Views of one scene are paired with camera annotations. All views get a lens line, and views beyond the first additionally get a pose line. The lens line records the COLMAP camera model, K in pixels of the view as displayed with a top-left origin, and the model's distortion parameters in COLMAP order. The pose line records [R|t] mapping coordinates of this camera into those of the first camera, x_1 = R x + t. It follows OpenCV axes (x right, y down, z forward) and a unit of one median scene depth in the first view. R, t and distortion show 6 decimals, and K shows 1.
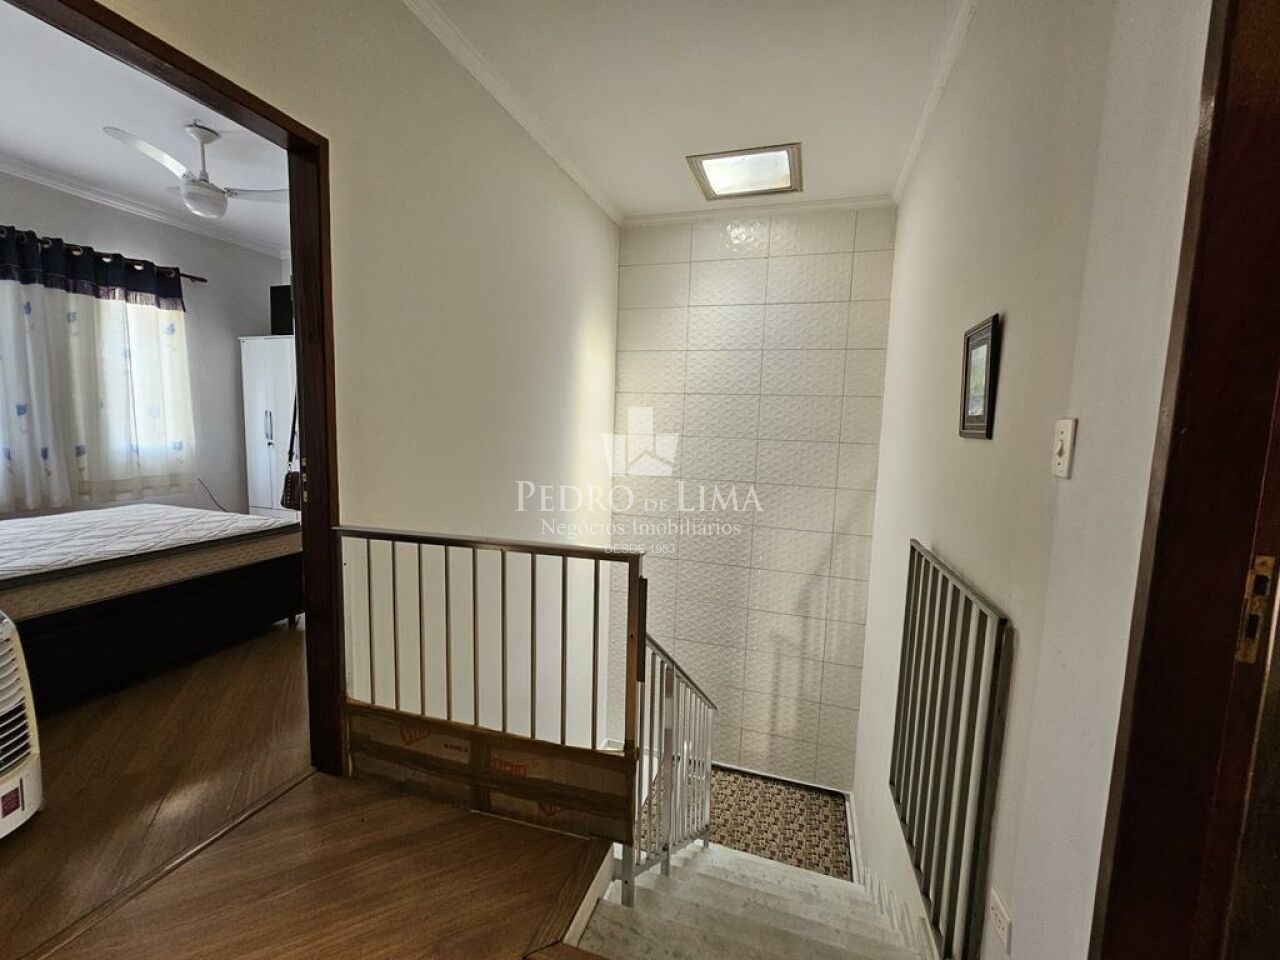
lens RADIAL K [[524.6, 0, 631.9], [0, 524.6, 476.7], [0, 0, 1]] dist [-0.000851, 0.000355]
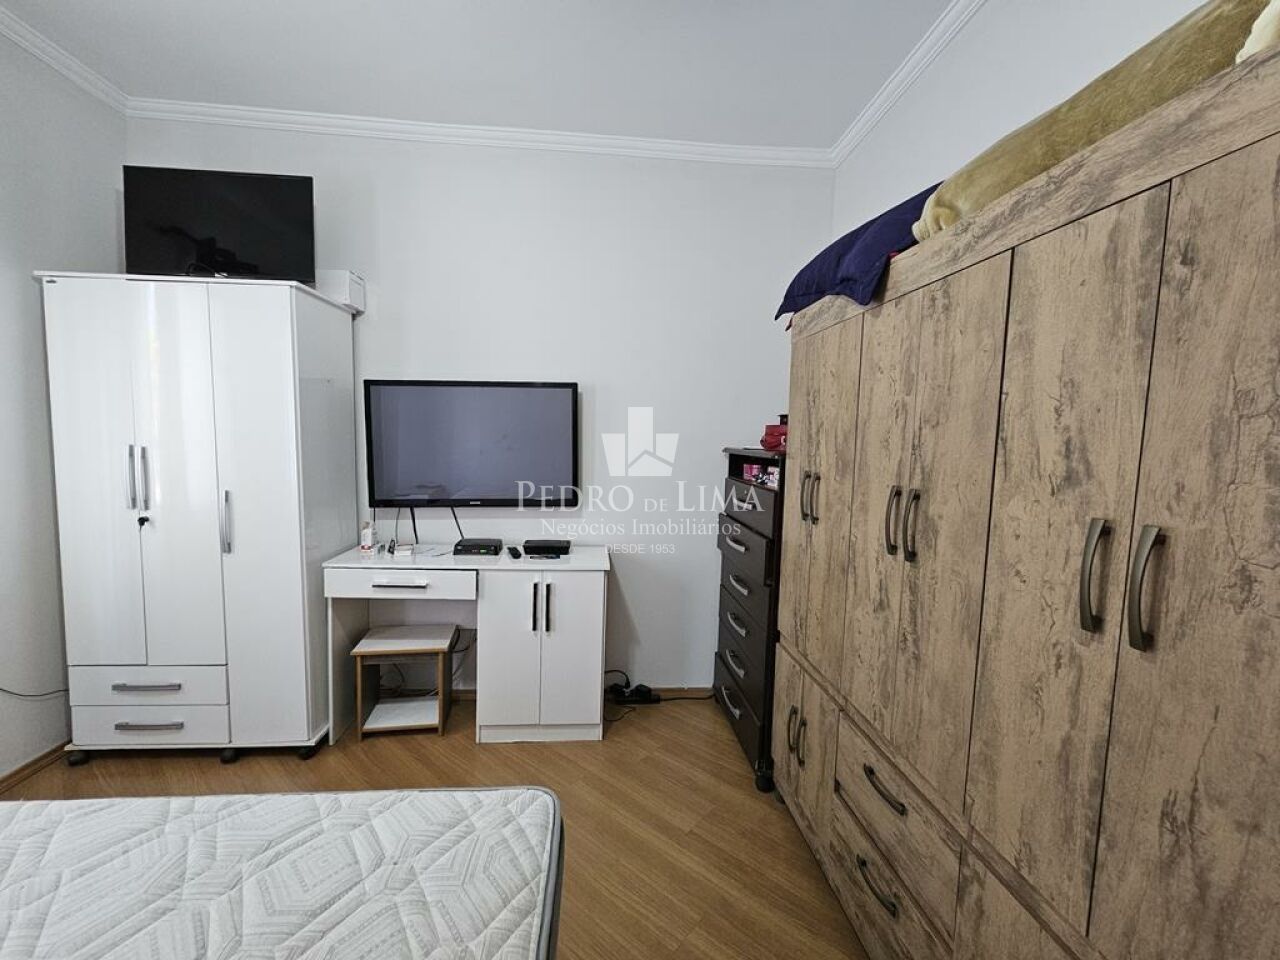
lens RADIAL K [[524.6, 0, 643.7], [0, 524.6, 478.7], [0, 0, 1]] dist [-0.000851, 0.000355]
pose [[0.922130, -0.033302, 0.385445, -0.570136], [0.035042, 0.999383, 0.002512, -0.098283], [-0.385291, 0.011191, 0.922727, 0.516587]]
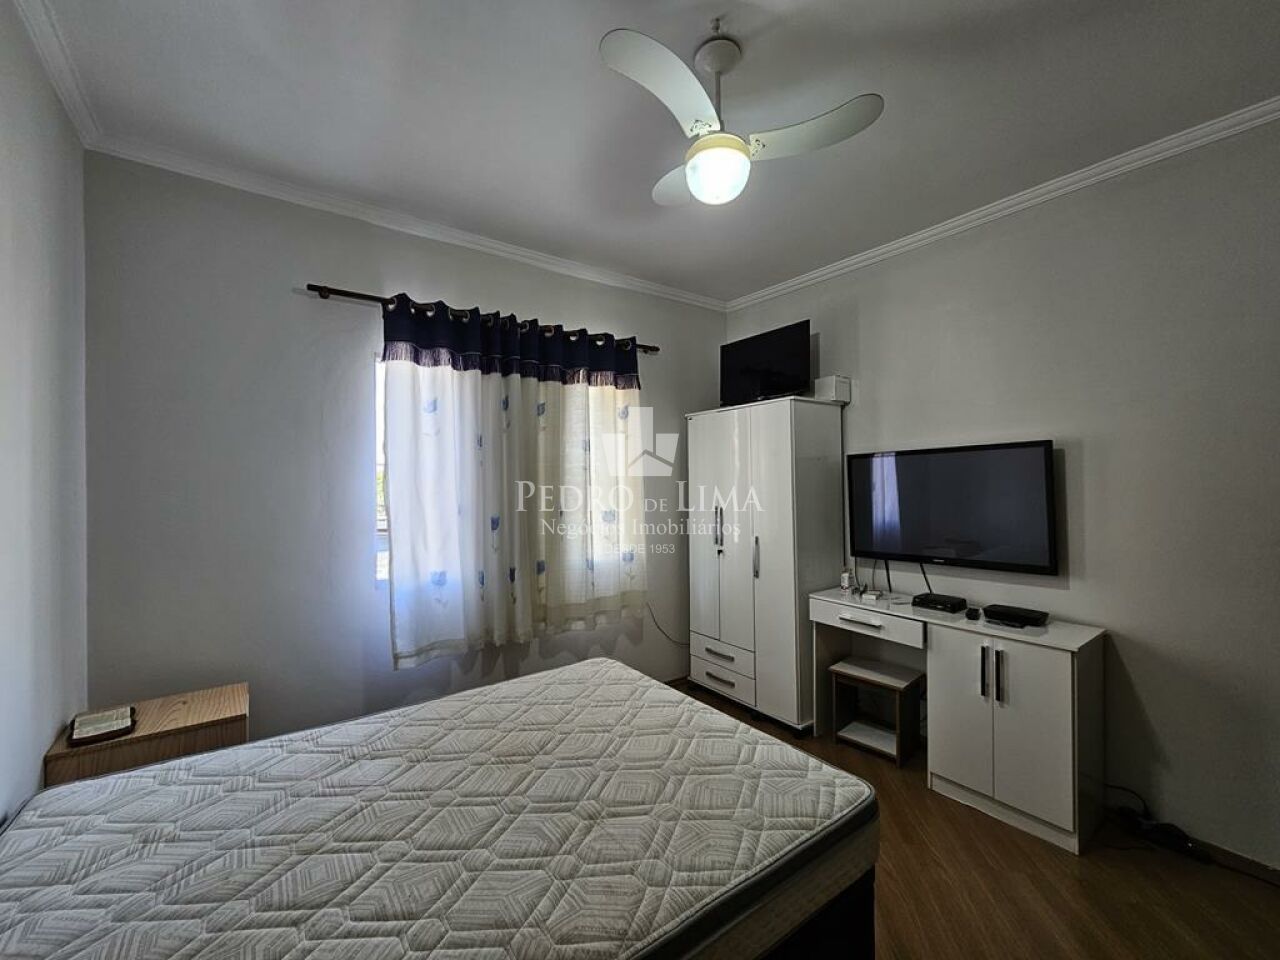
lens RADIAL K [[524.6, 0, 638.2], [0, 524.6, 479.4], [0, 0, 1]] dist [-0.000851, 0.000355]
pose [[0.812019, -0.038791, -0.582340, -0.419300], [-0.023292, 0.994840, -0.098747, -0.103602], [0.583165, 0.093748, 0.806926, 0.387269]]
